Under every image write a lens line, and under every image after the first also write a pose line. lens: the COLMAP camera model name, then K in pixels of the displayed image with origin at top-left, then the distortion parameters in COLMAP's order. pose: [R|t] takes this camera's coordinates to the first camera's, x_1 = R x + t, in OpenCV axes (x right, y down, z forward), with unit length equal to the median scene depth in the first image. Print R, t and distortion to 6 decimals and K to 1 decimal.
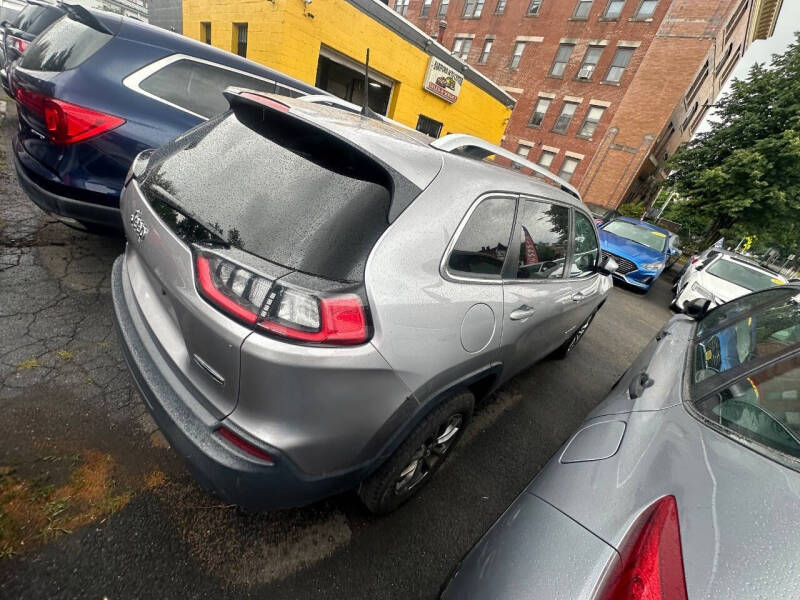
lens RADIAL K [[322.6, 0, 395.7], [0, 322.6, 296.3], [0, 0, 1]] dist [-0.000670, 0.000311]
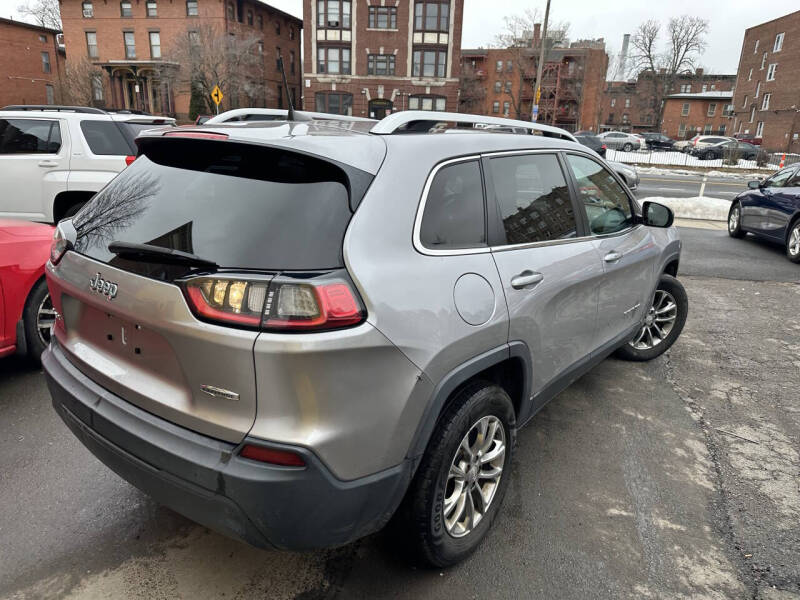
lens RADIAL K [[577.4, 0, 400.0], [0, 577.4, 300.0], [0, 0, 1]] dist [0.000995, -0.001434]
pose [[0.961076, -0.271117, 0.053190, -0.052640], [0.275848, 0.952437, -0.129507, 0.334257], [-0.015549, 0.139139, 0.990151, -0.828750]]
